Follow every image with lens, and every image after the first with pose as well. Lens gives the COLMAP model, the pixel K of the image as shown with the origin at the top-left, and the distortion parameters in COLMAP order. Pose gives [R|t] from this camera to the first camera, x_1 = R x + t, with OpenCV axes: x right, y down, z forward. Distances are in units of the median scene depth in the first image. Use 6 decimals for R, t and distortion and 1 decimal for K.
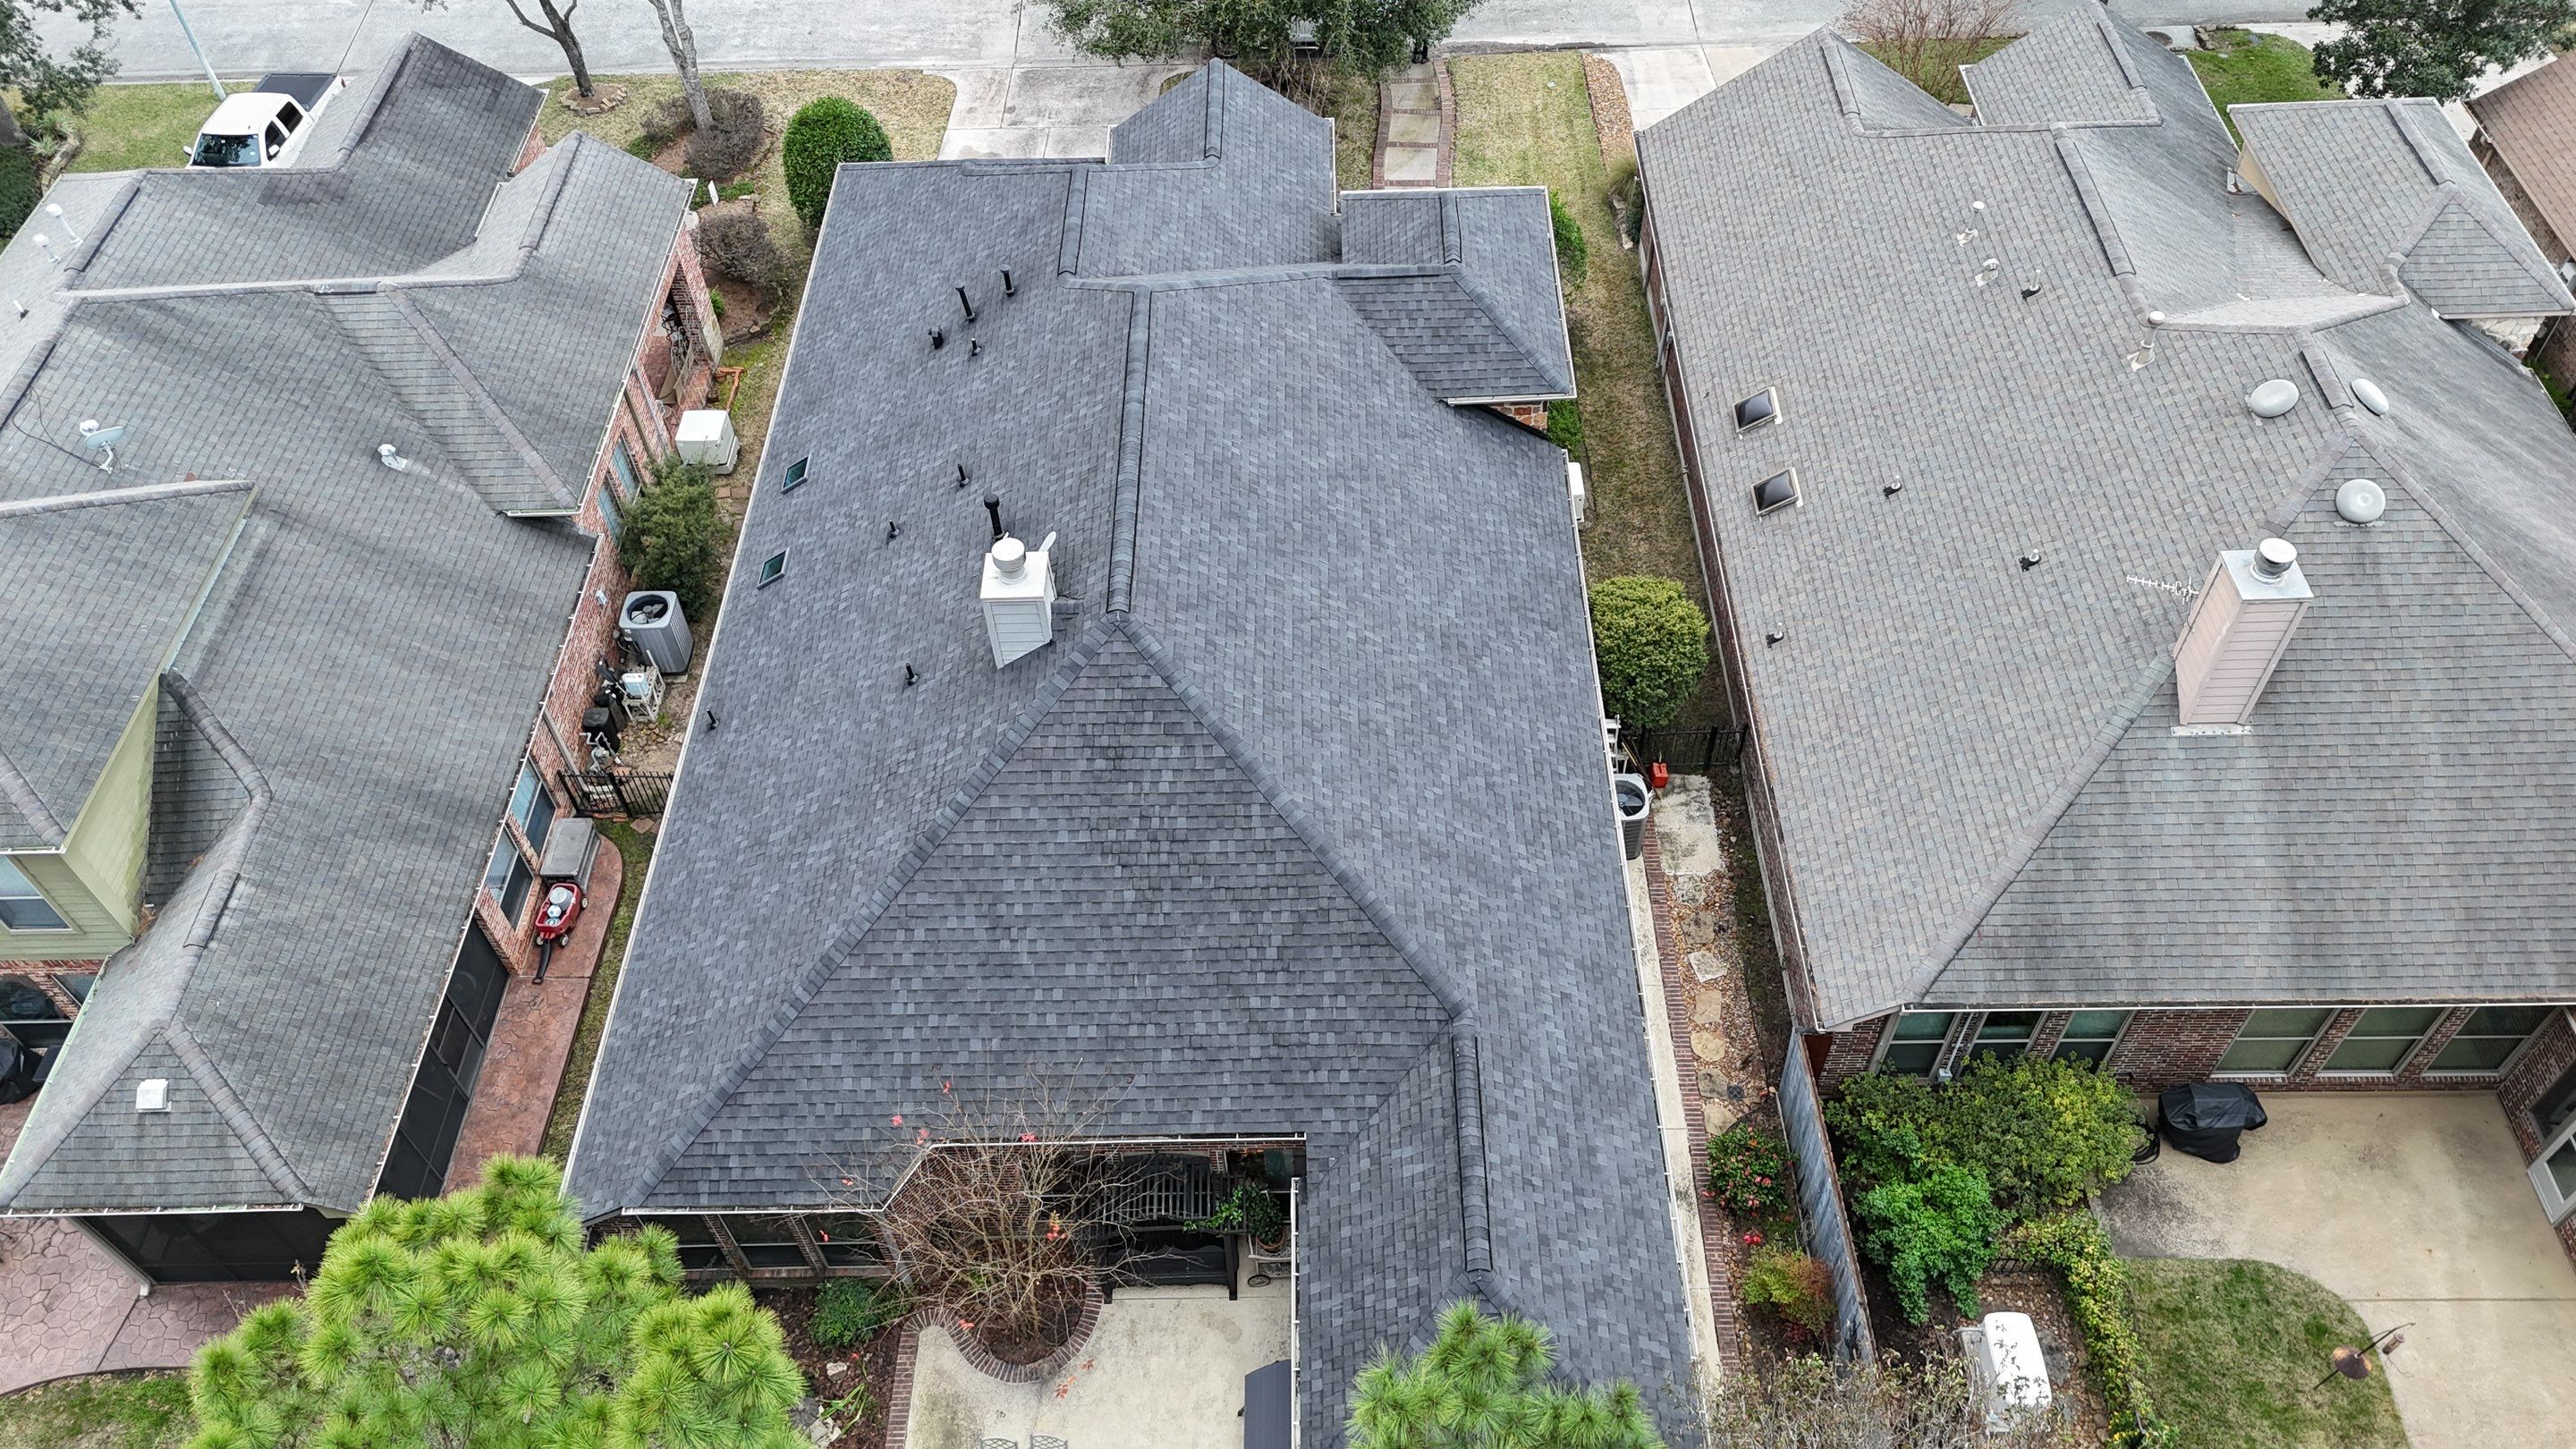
lens RADIAL K [[1887.3, 0, 1280.3], [0, 1887.3, 713.8], [0, 0, 1]] dist [0.072140, -0.065929]
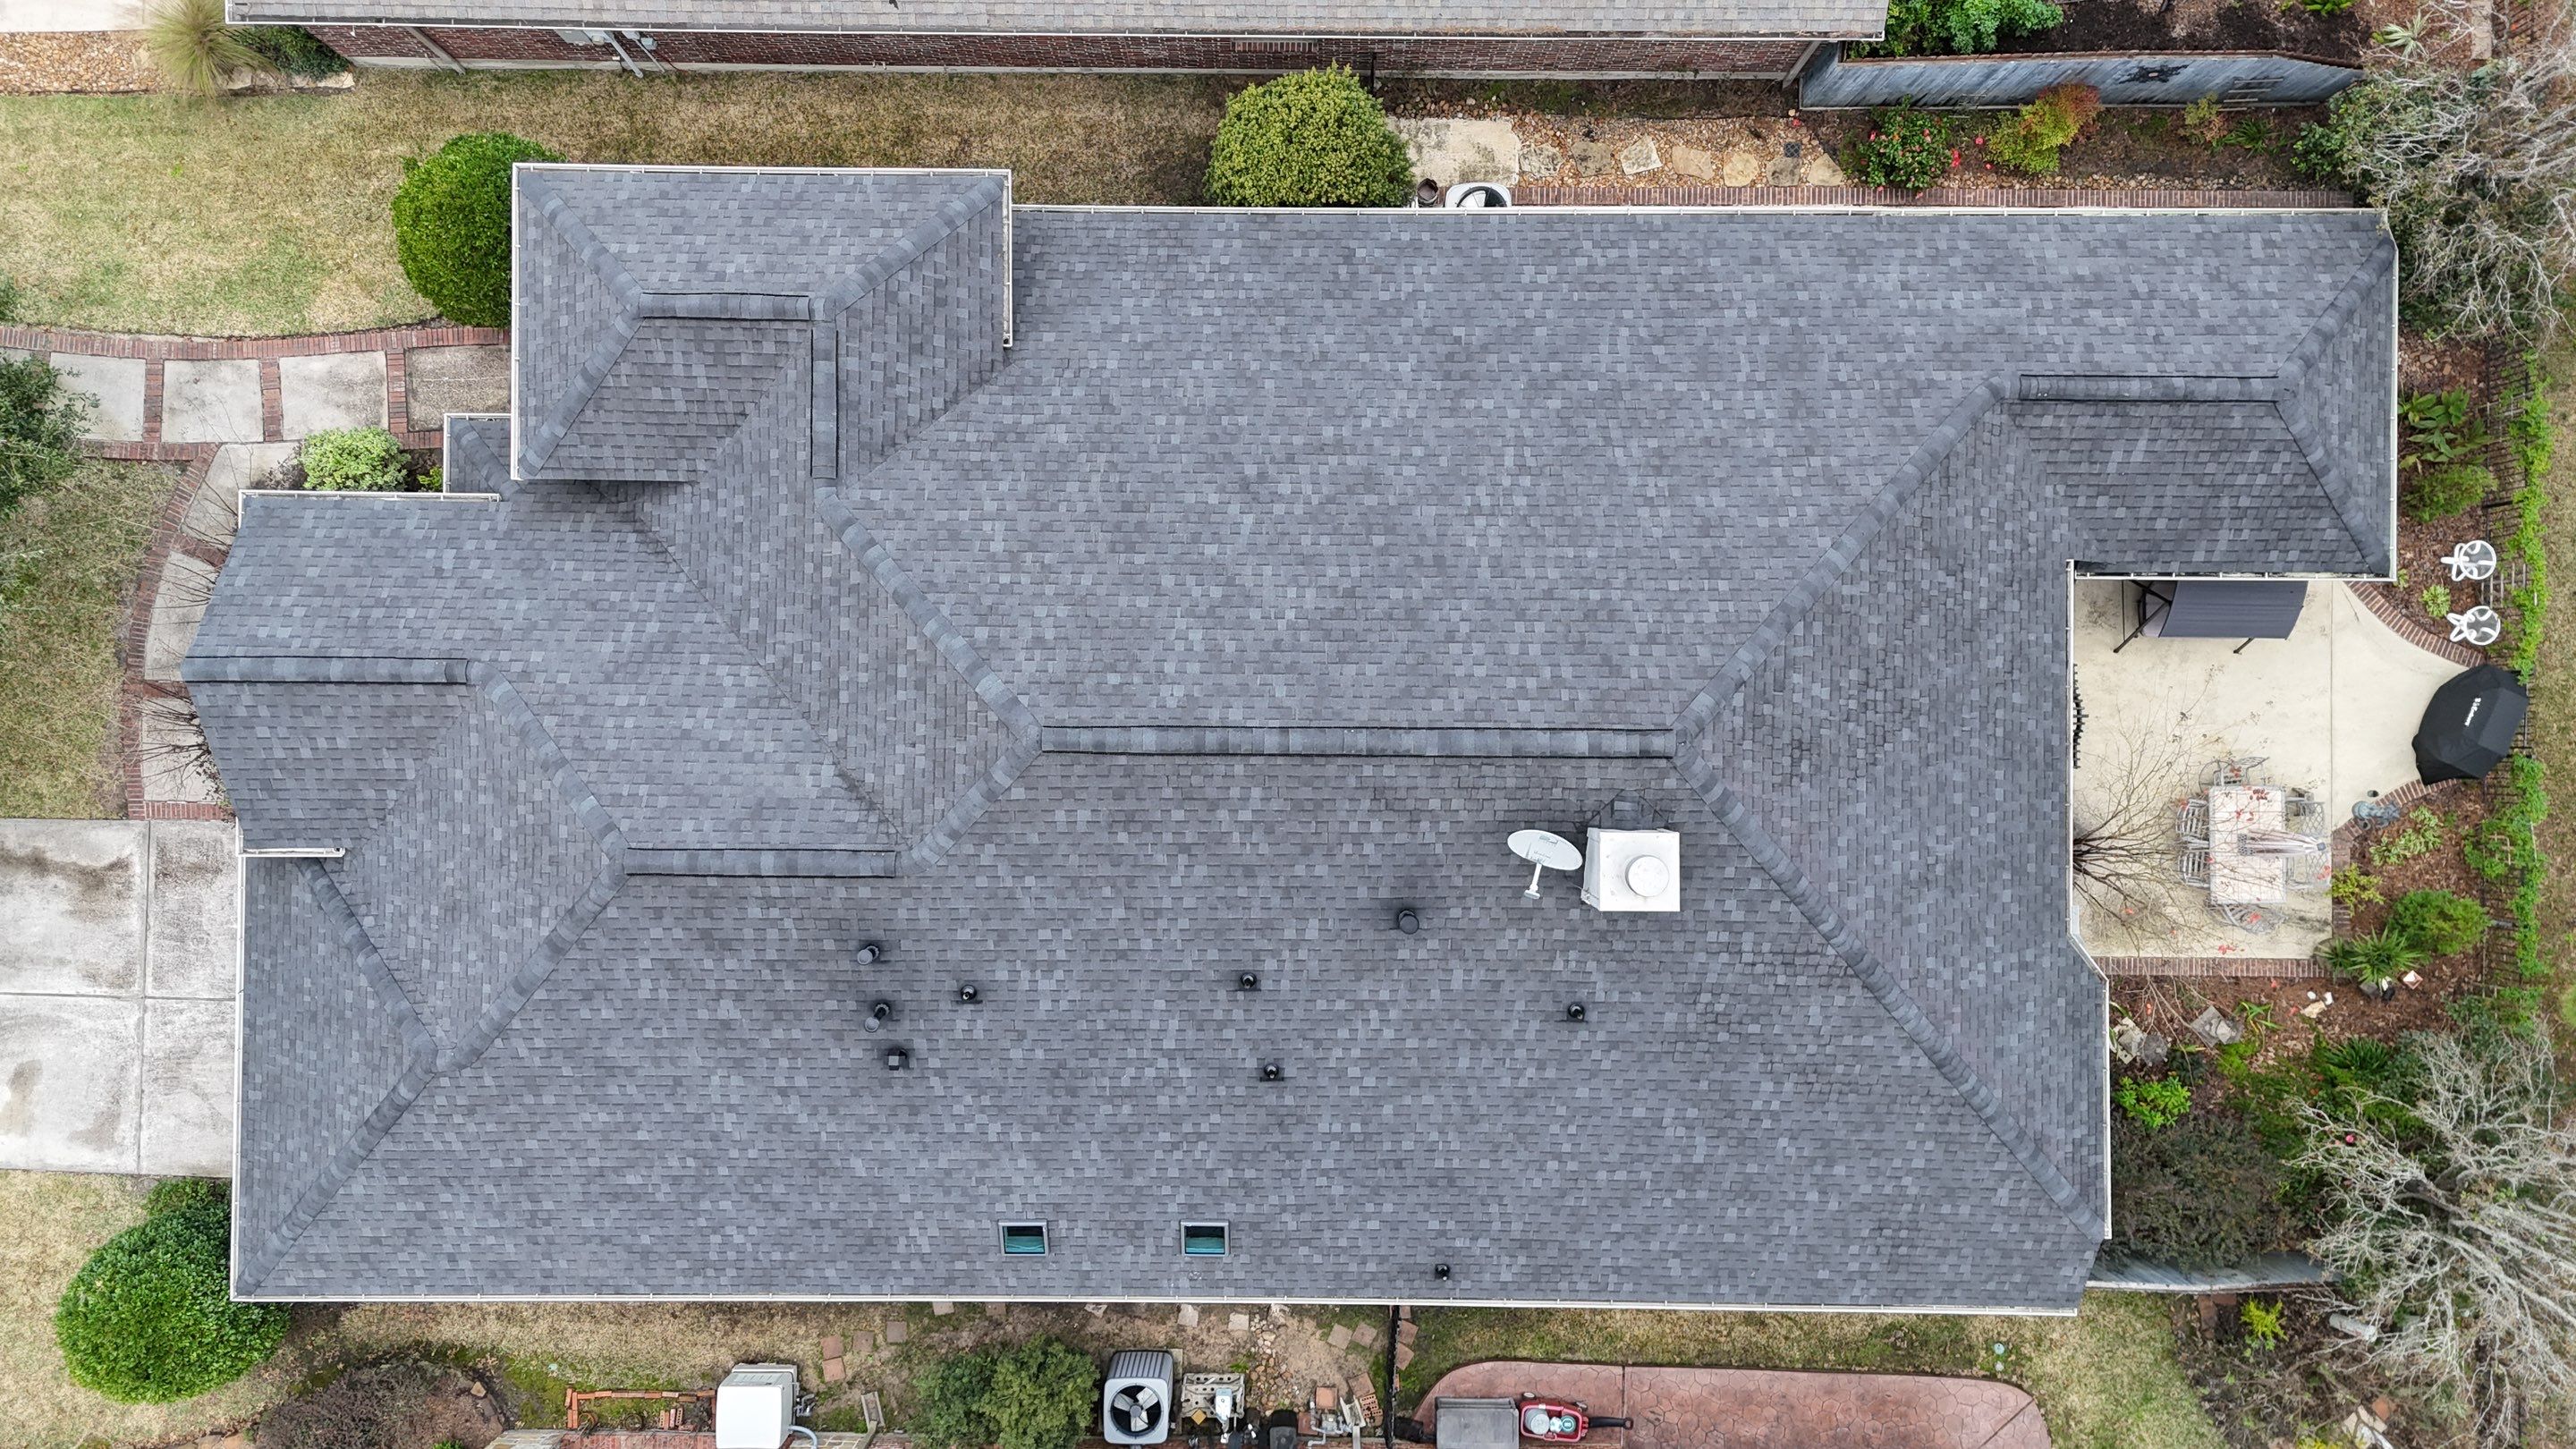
lens RADIAL K [[1887.3, 0, 1275.0], [0, 1887.3, 723.9], [0, 0, 1]] dist [0.072140, -0.065929]
pose [[0.004801, -0.999111, 0.041888, -0.099474], [0.762405, 0.030762, 0.646368, -0.632433], [-0.647082, 0.028832, 0.761875, 0.430732]]
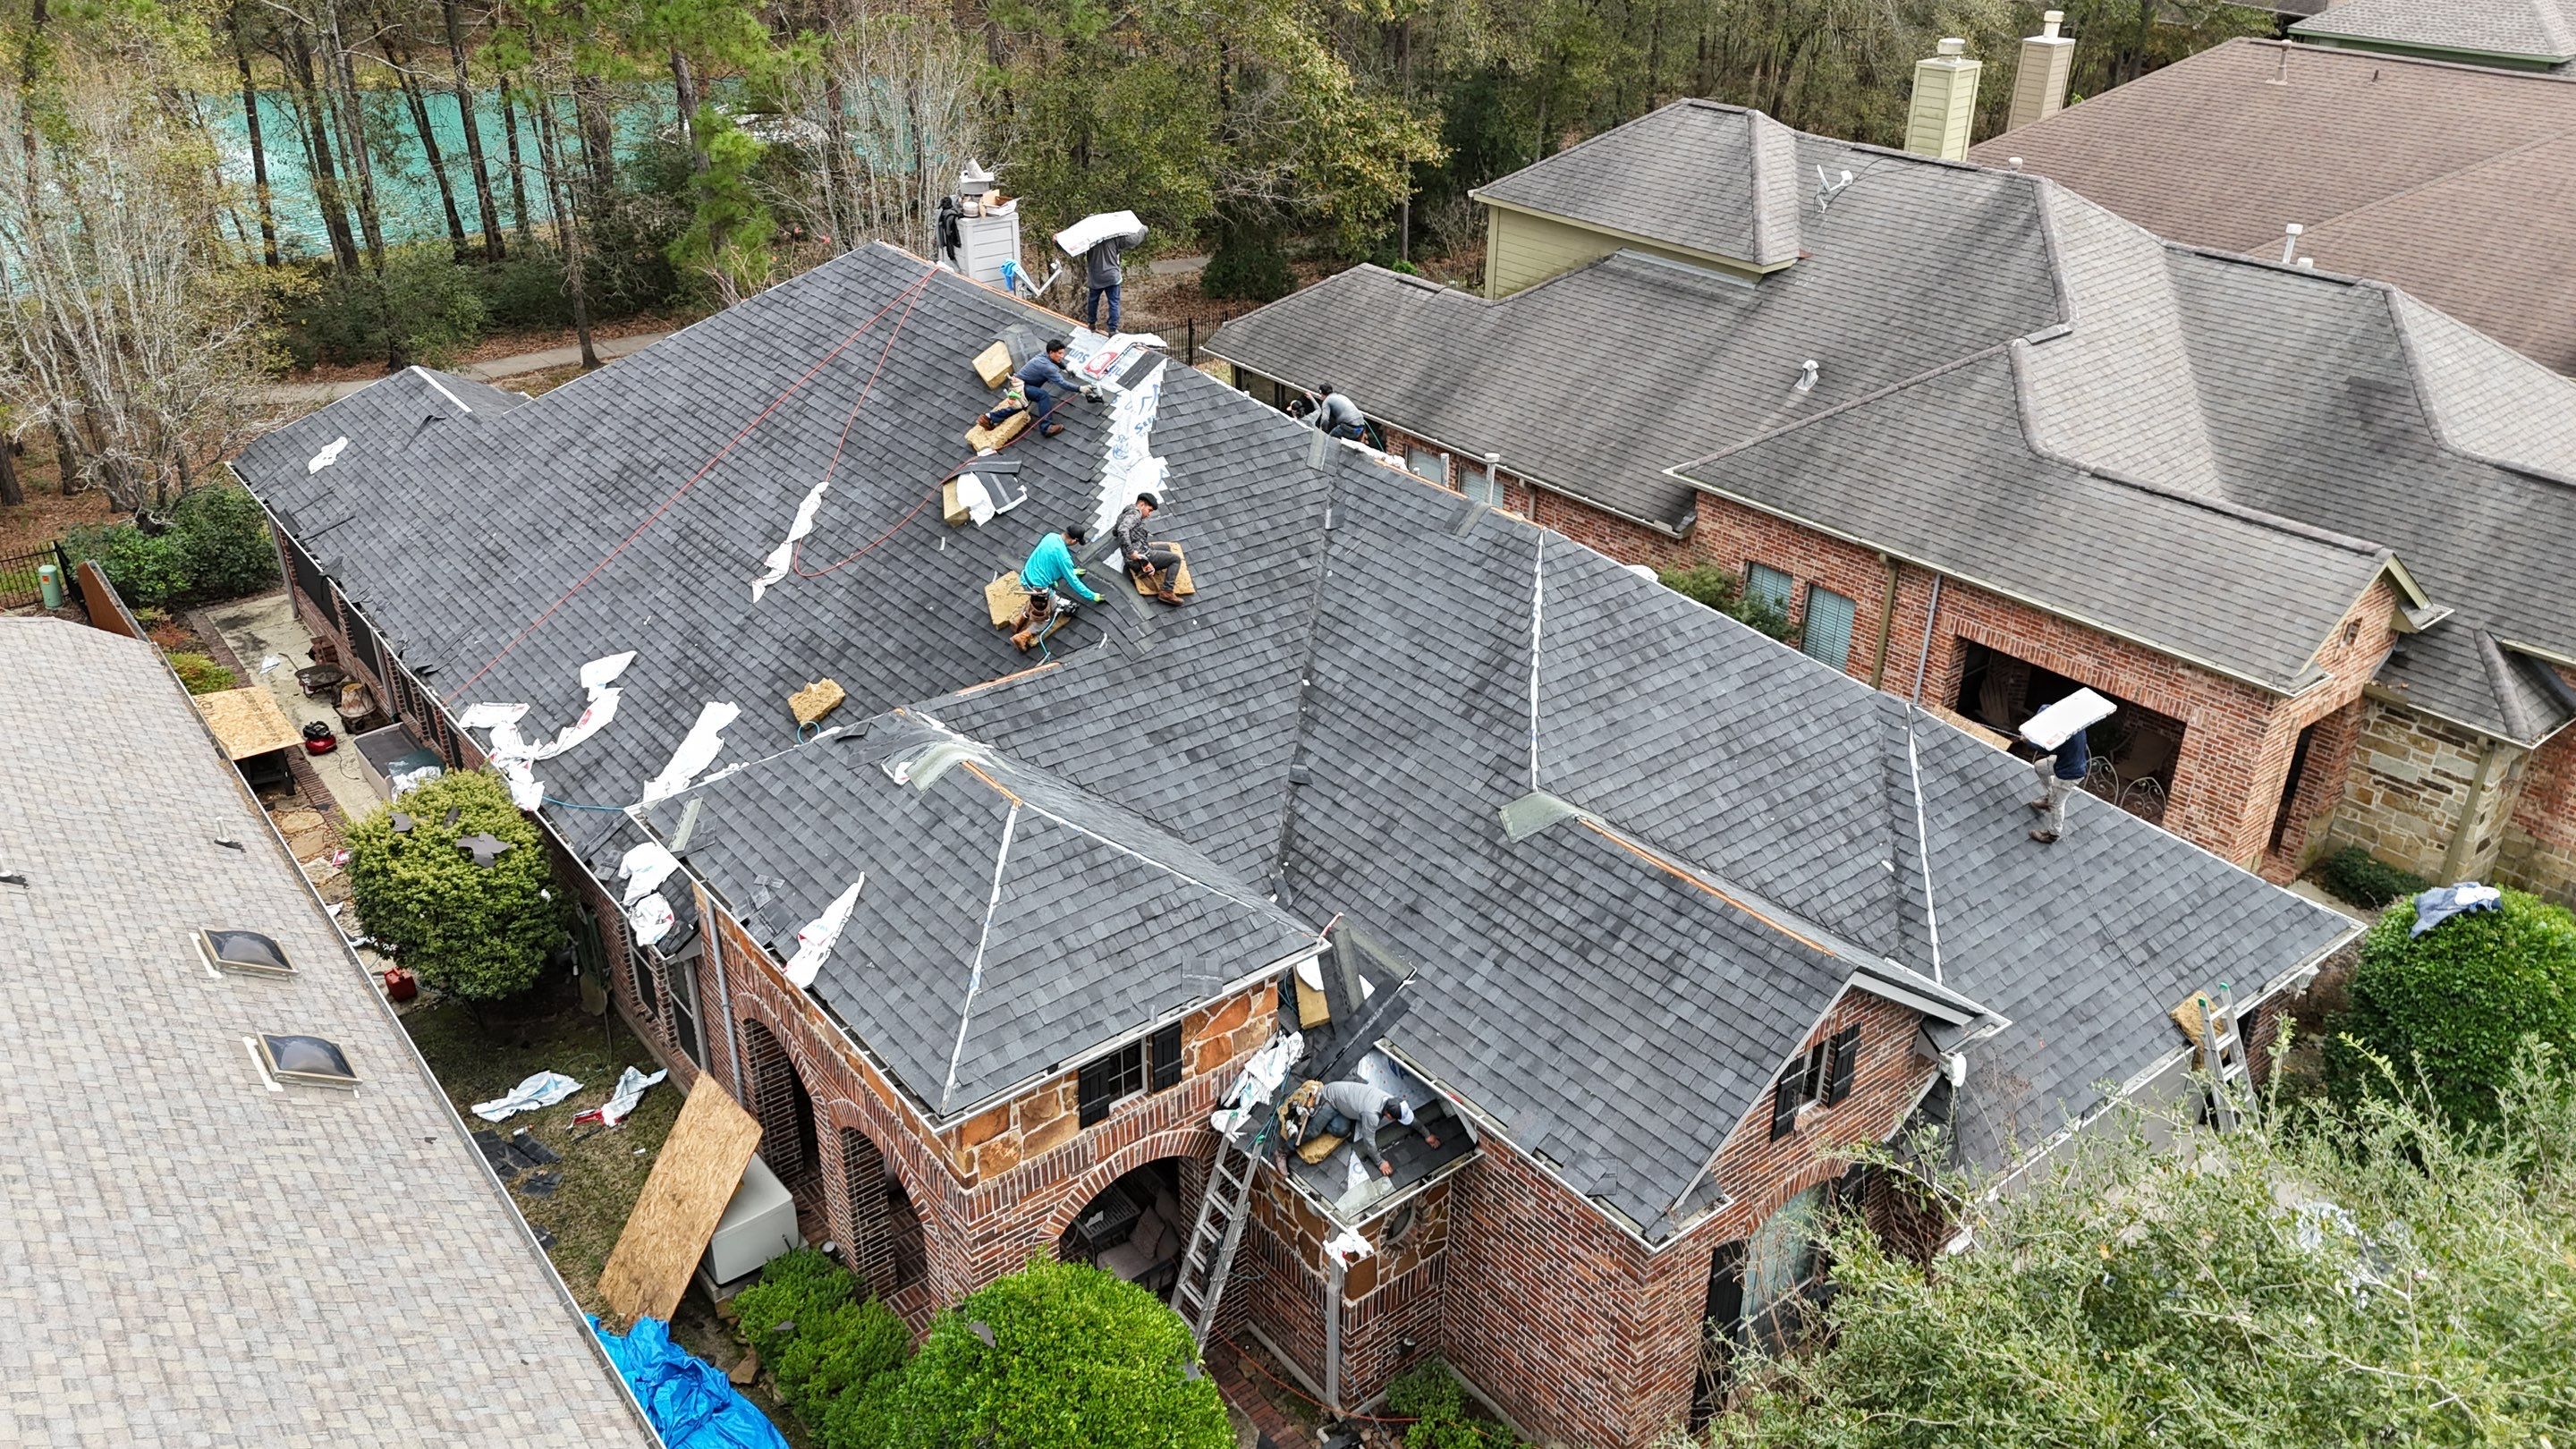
lens RADIAL K [[1887.3, 0, 1287.6], [0, 1887.3, 719.1], [0, 0, 1]] dist [0.072140, -0.065929]
pose [[-0.781176, 0.316022, -0.538418, 0.342289], [-0.458604, 0.294704, 0.838351, -0.853206], [0.423611, 0.901820, -0.085287, 1.258177]]
